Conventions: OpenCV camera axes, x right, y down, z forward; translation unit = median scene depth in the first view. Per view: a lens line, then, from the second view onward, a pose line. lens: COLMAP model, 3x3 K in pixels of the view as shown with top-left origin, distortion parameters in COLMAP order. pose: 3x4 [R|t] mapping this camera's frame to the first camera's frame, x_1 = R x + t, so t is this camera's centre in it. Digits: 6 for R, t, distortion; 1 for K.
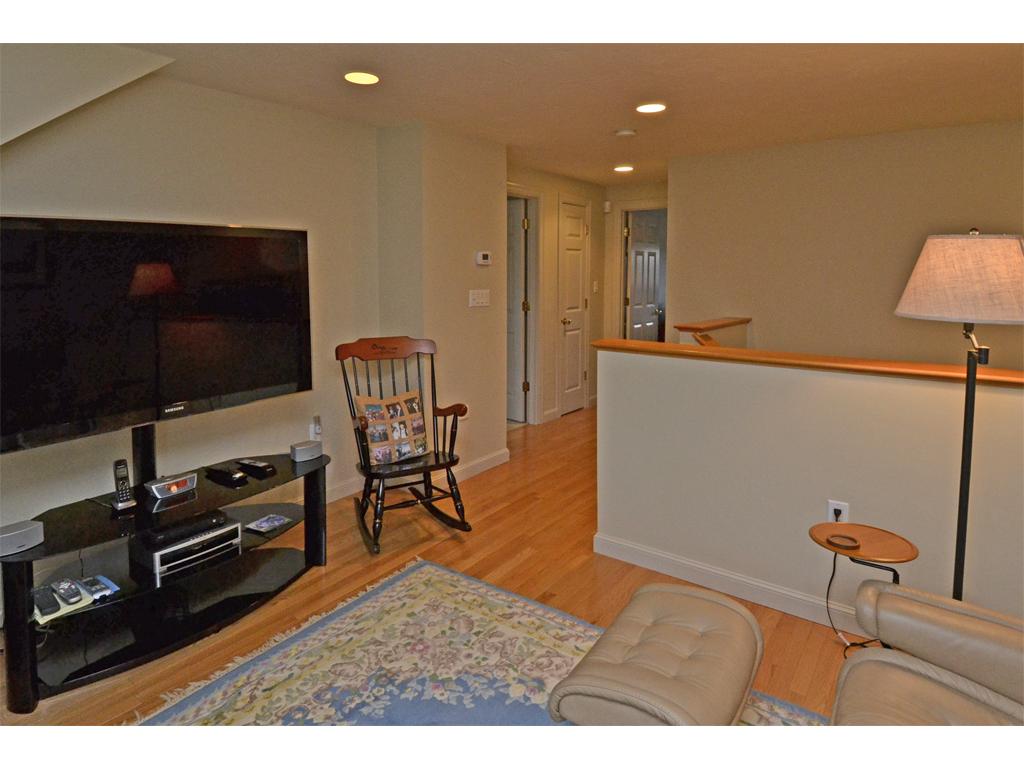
lens RADIAL K [[551.6, 0, 511.1], [0, 551.6, 383.3], [0, 0, 1]] dist [-0.024677, -0.001619]
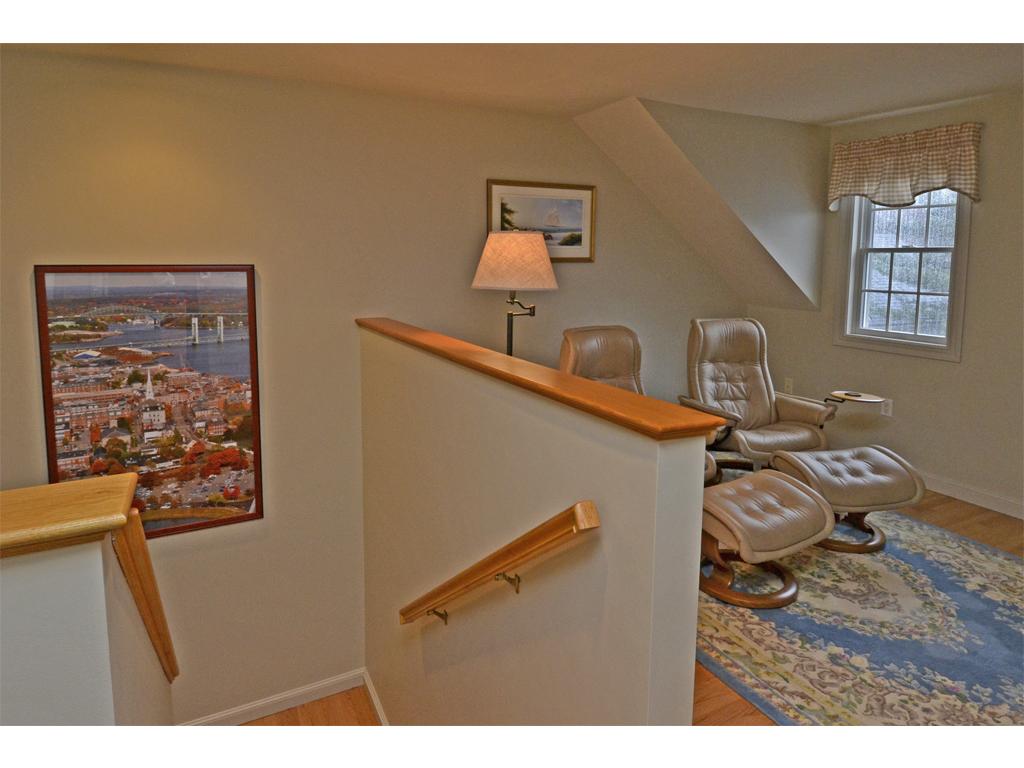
lens RADIAL K [[551.6, 0, 512.1], [0, 551.6, 384.5], [0, 0, 1]] dist [-0.024677, -0.001619]
pose [[-0.883365, -0.122689, 0.452343, 0.179420], [0.067449, 0.921806, 0.381739, -0.337107], [-0.463807, 0.367725, -0.806015, 1.809526]]
